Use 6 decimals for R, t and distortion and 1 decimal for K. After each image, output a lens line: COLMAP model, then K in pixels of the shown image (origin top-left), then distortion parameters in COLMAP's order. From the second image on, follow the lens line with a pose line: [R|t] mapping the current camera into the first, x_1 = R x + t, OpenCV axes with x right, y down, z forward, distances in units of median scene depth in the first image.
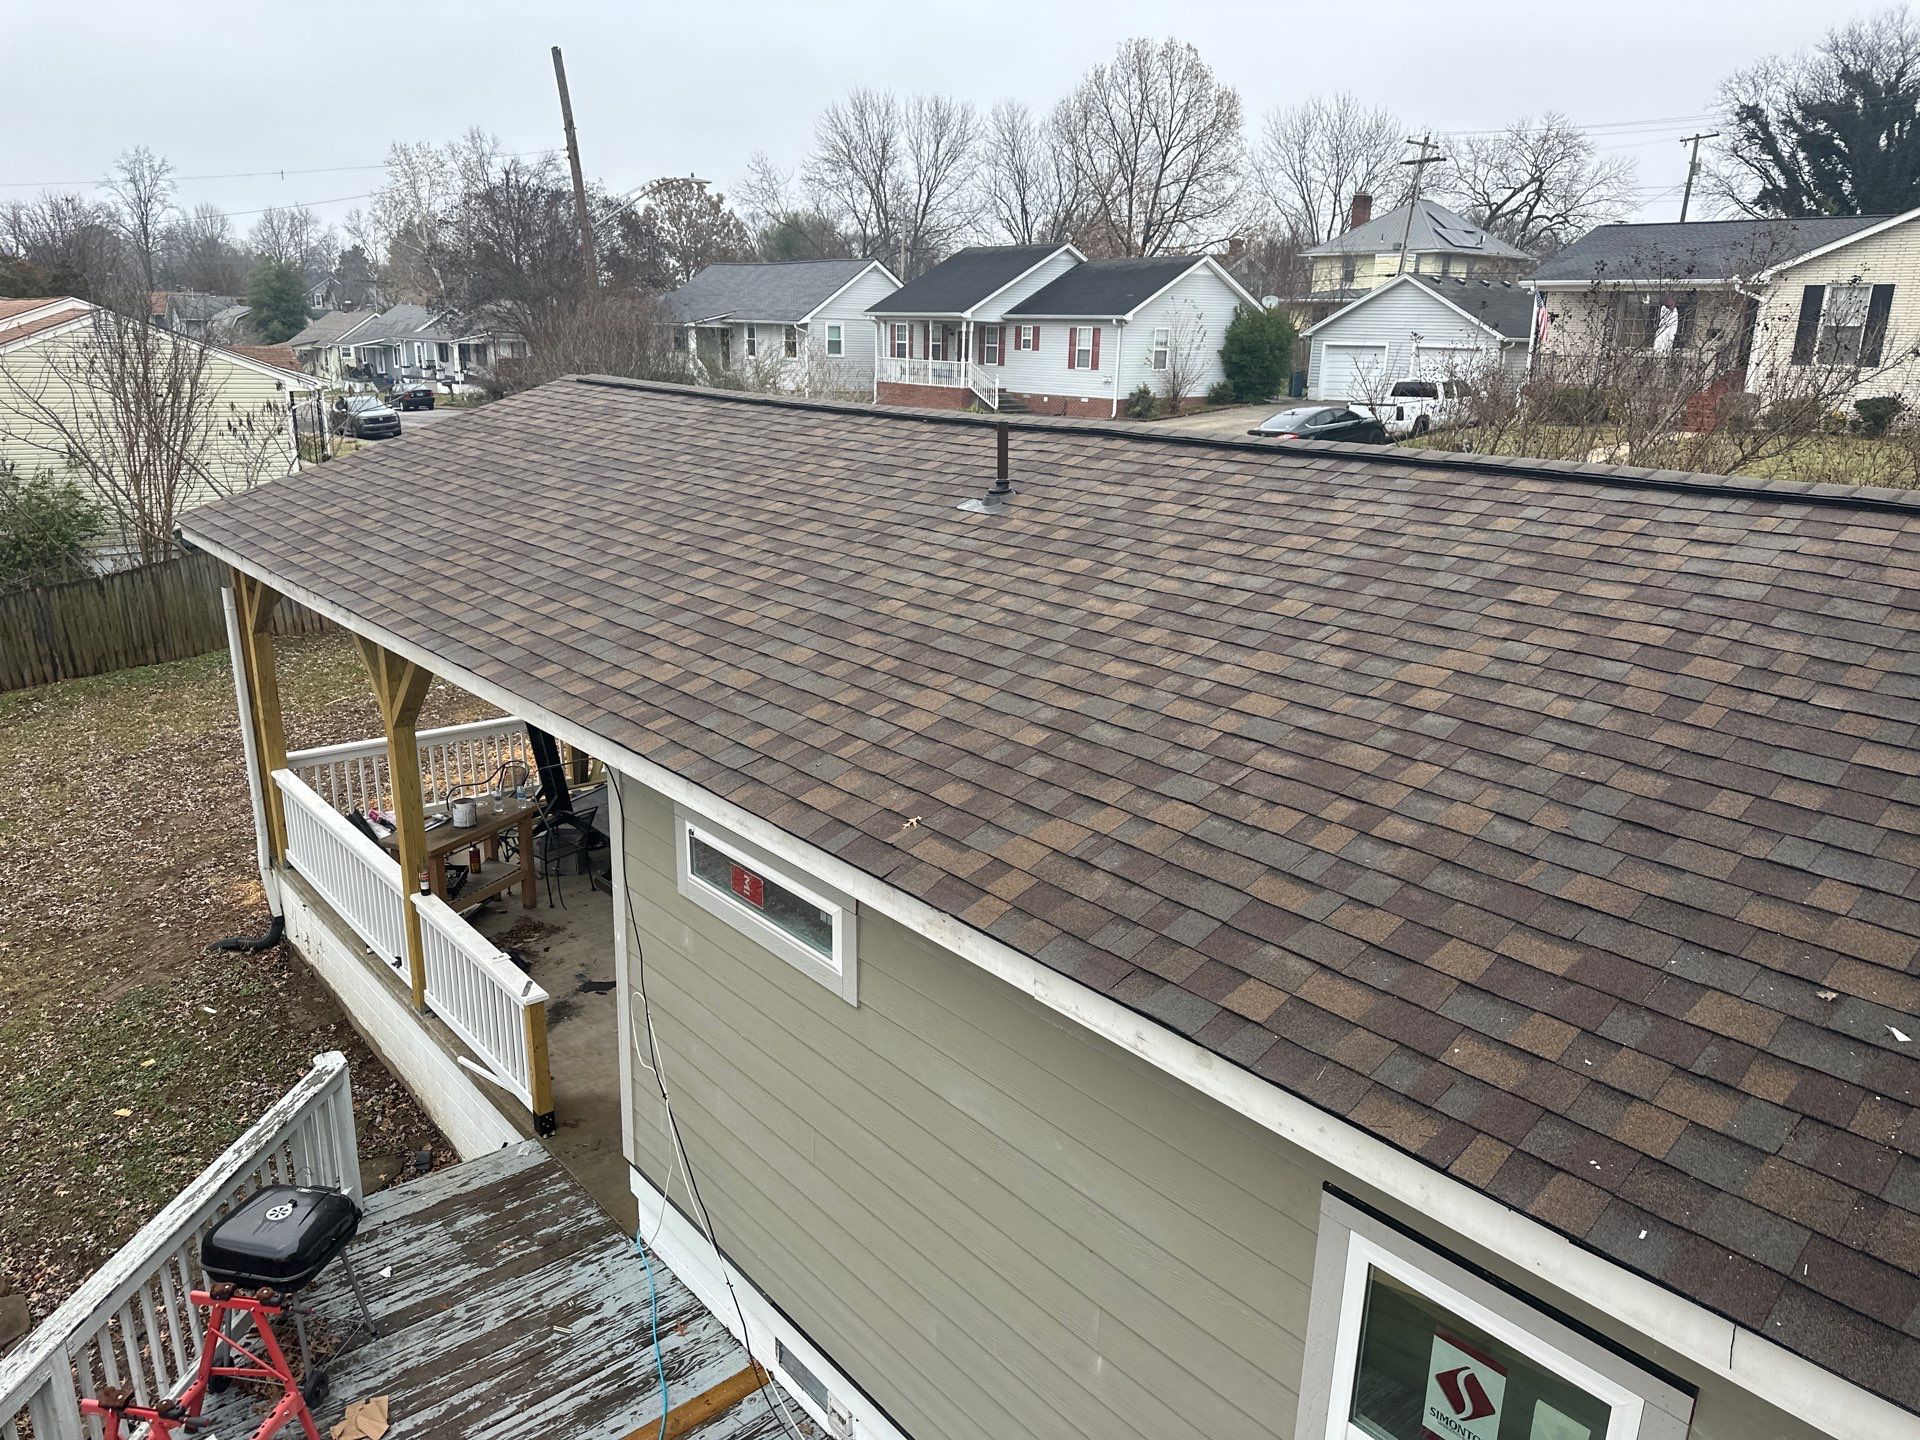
lens RADIAL K [[1351.6, 0, 963.1], [0, 1351.6, 732.3], [0, 0, 1]] dist [0.077267, -0.088797]
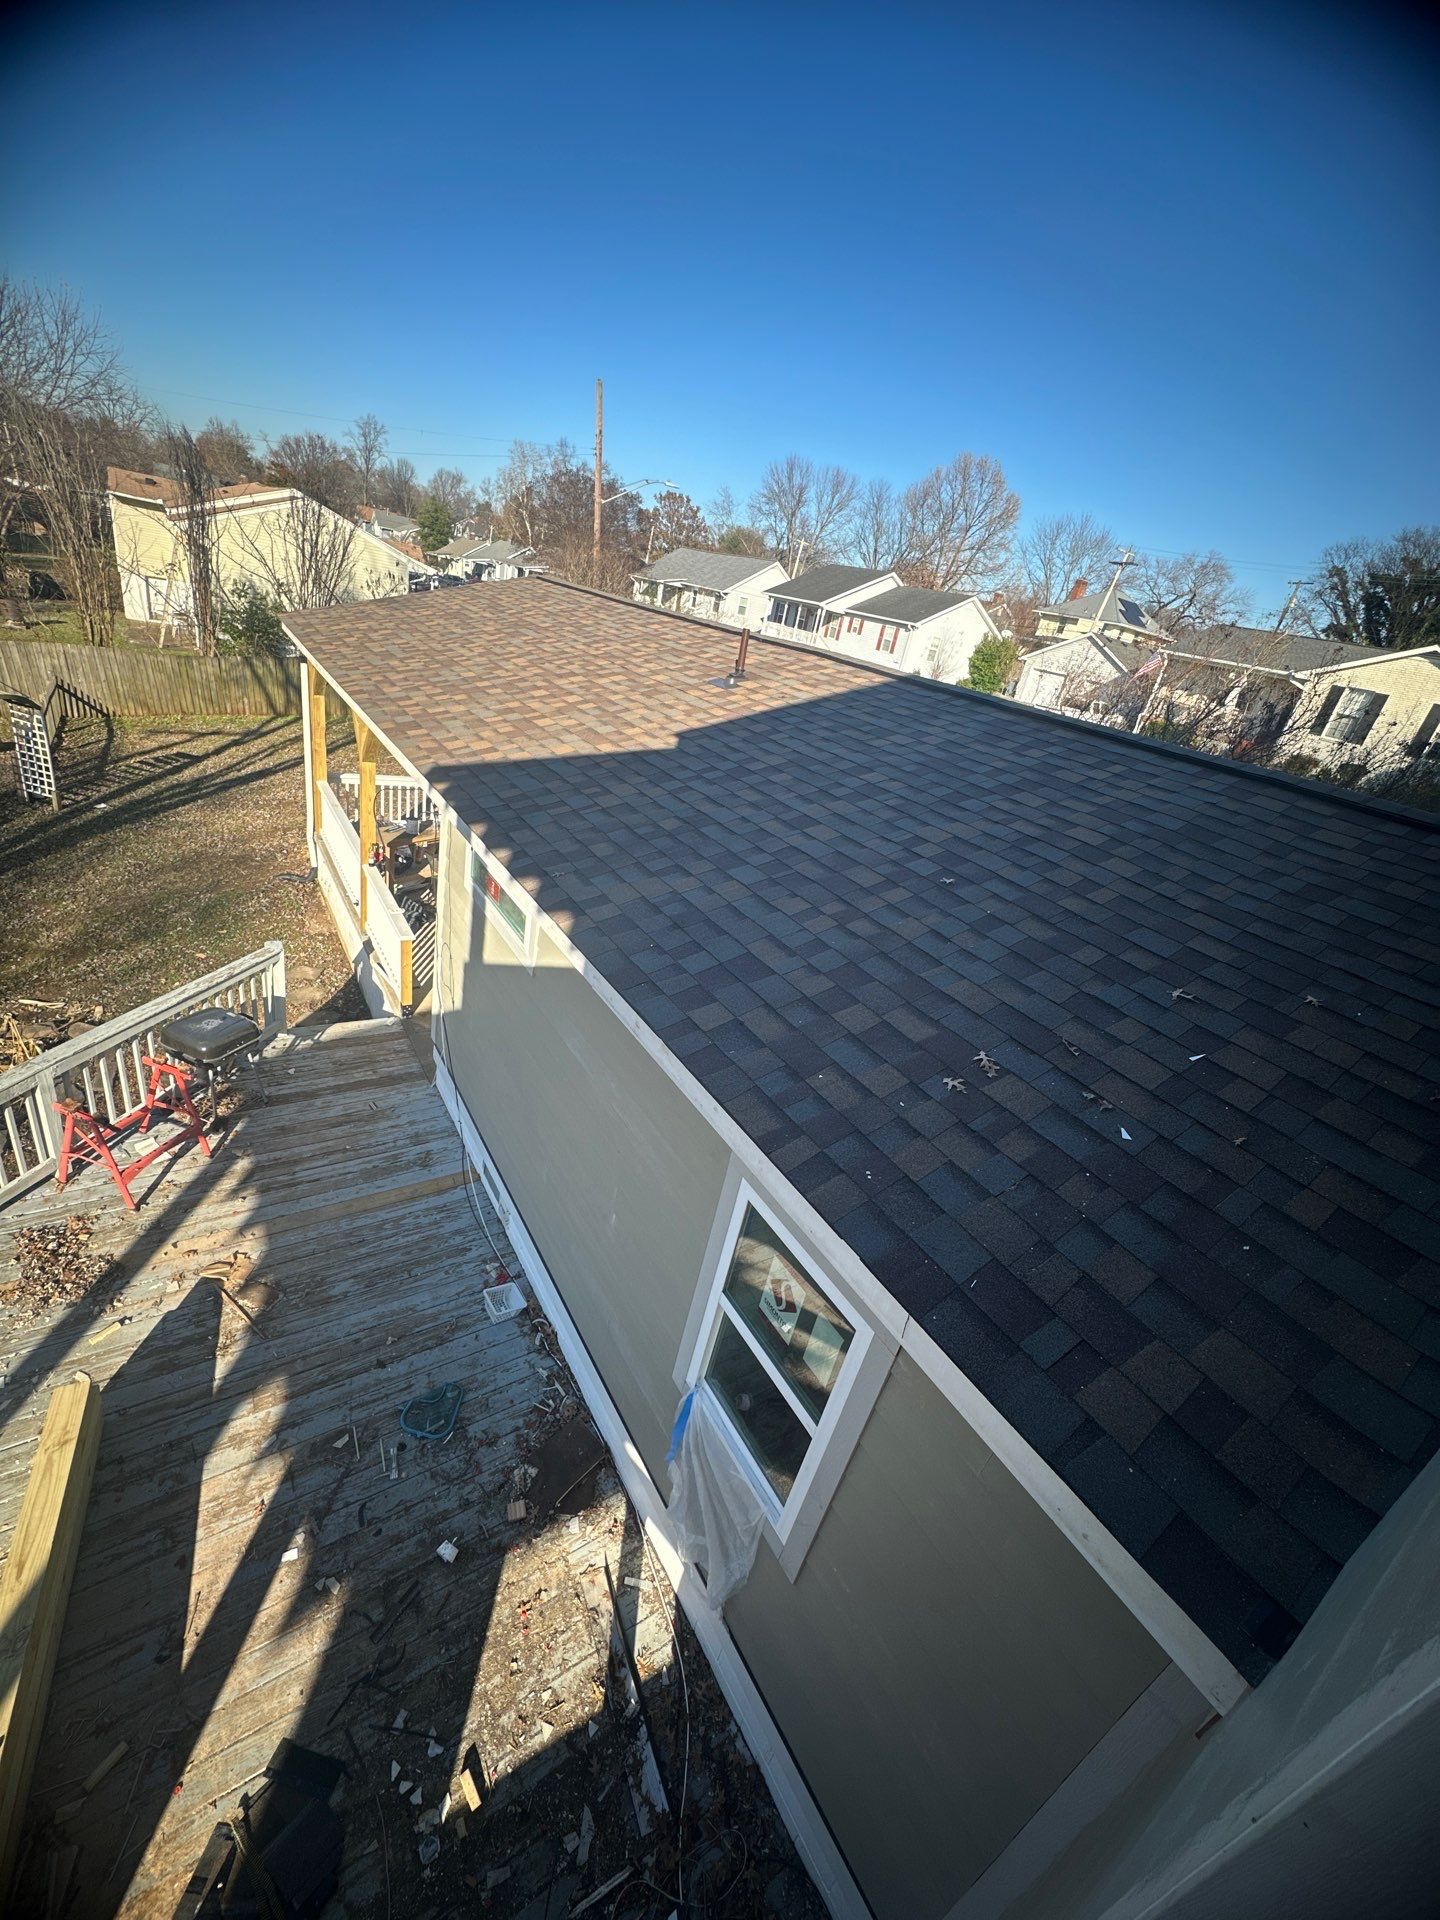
lens RADIAL K [[771.9, 0, 720.0], [0, 771.9, 960.0], [0, 0, 1]] dist [0.002179, 0.000234]
pose [[0.977189, 0.208588, -0.039911, 0.139723], [-0.200947, 0.968955, 0.144037, 0.011850], [0.068716, -0.132731, 0.988767, 0.117746]]
